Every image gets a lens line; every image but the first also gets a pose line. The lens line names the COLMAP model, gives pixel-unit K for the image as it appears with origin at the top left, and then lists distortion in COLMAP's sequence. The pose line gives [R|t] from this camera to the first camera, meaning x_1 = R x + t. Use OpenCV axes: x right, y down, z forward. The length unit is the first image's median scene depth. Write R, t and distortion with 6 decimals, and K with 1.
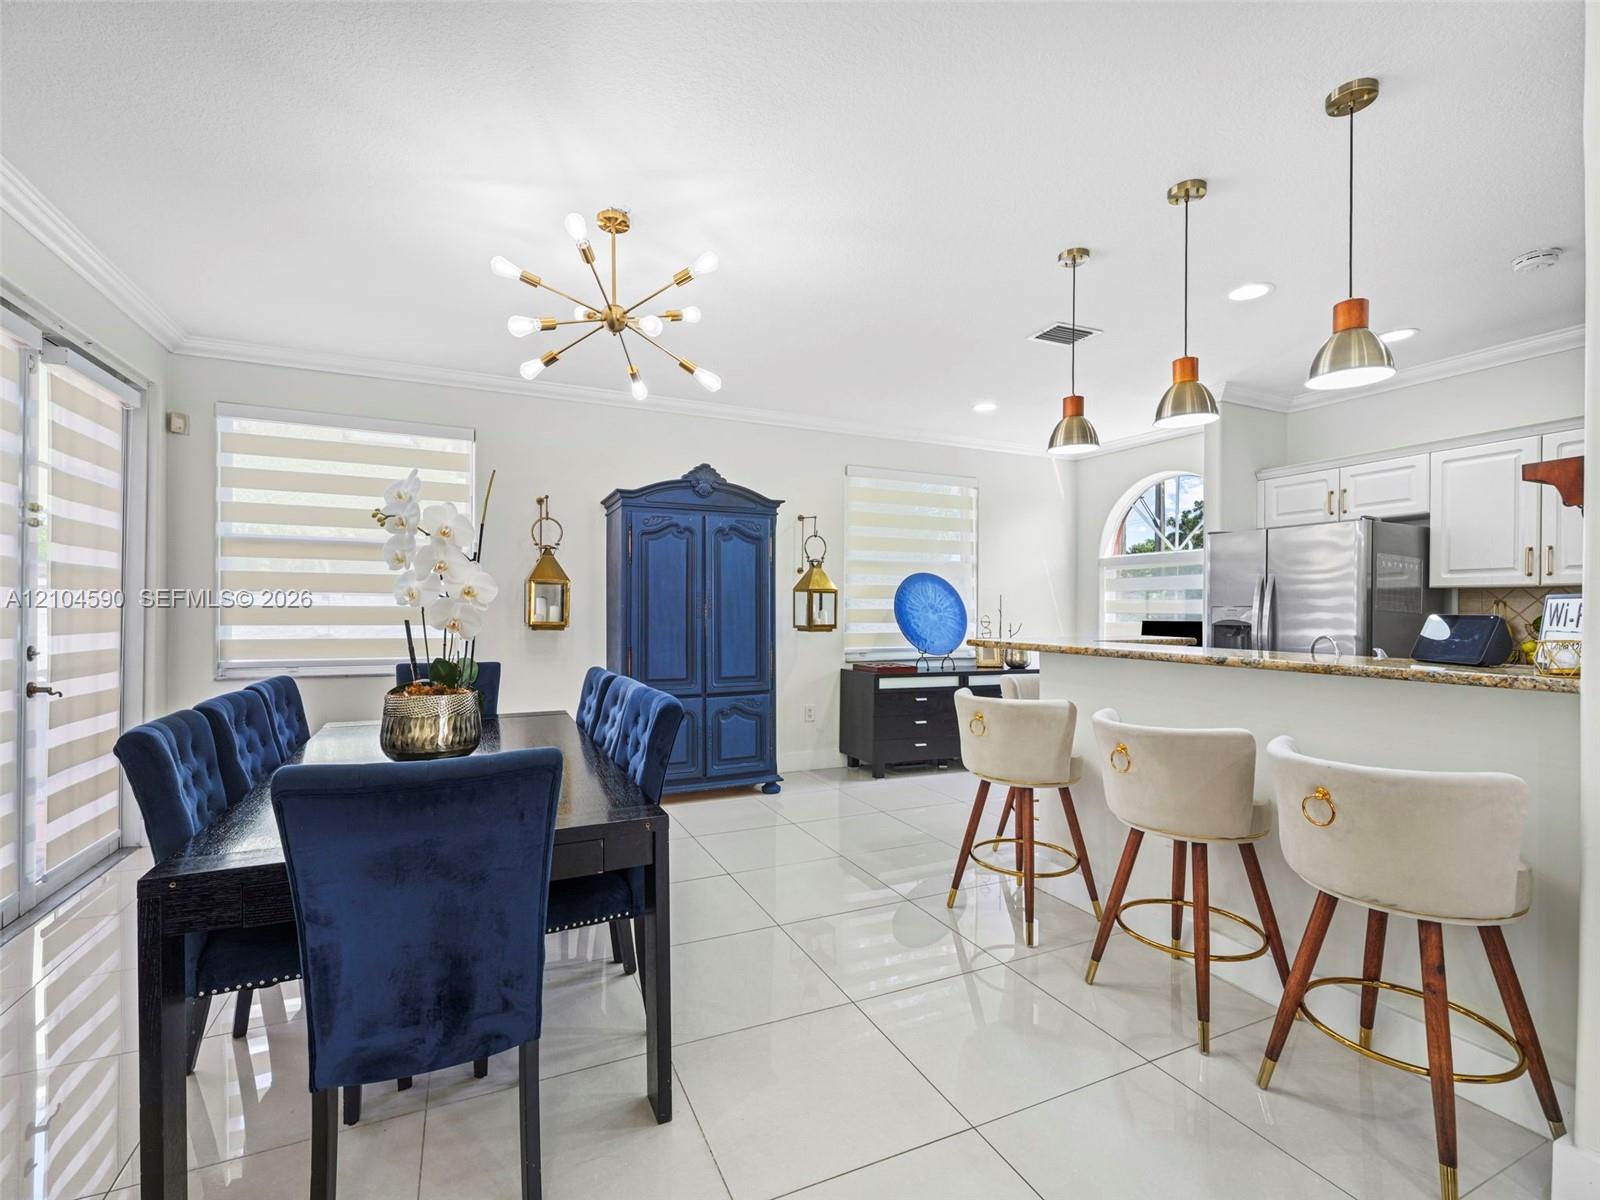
lens RADIAL K [[713.3, 0, 800.0], [0, 713.3, 600.0], [0, 0, 1]] dist [0.000327, 0.000009]
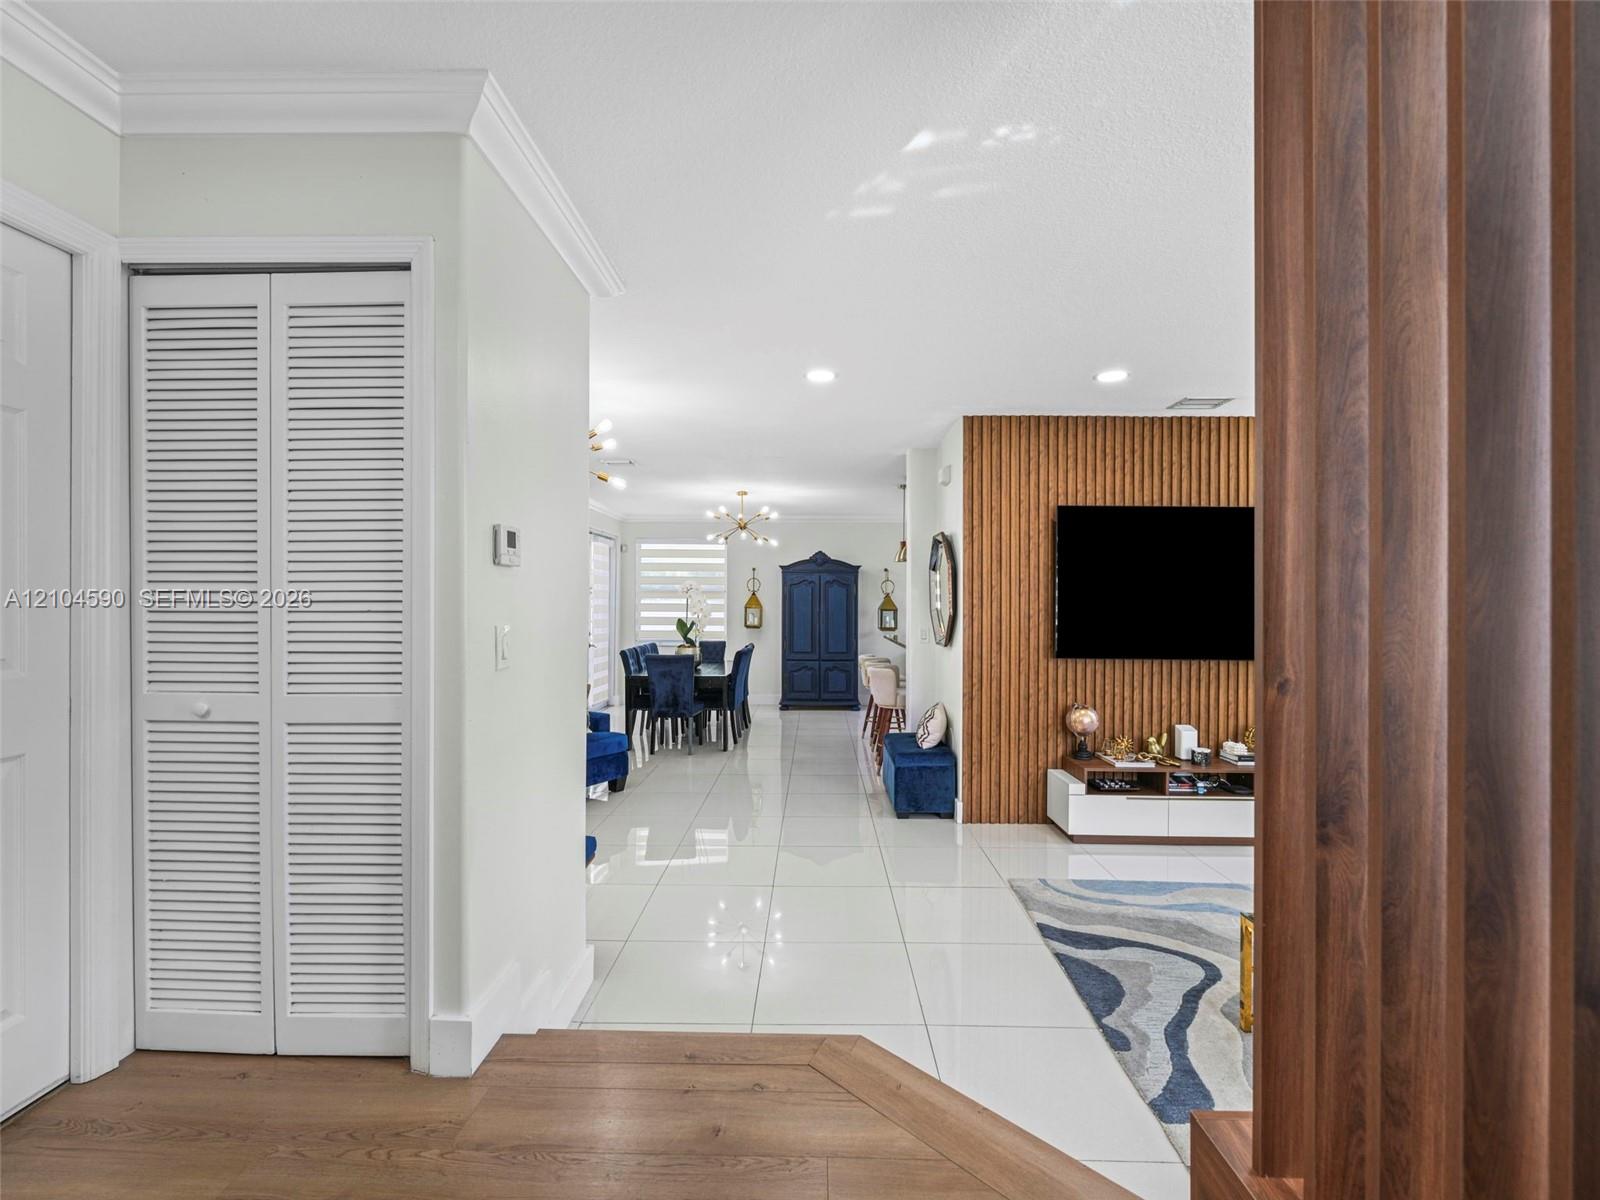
lens RADIAL K [[732.4, 0, 800.0], [0, 732.4, 600.0], [0, 0, 1]] dist [0.000393, 0.000262]
pose [[0.893107, -0.002700, -0.449837, 0.797498], [0.005199, 0.999977, 0.004320, -0.055698], [0.449815, -0.006197, 0.893100, -0.972771]]
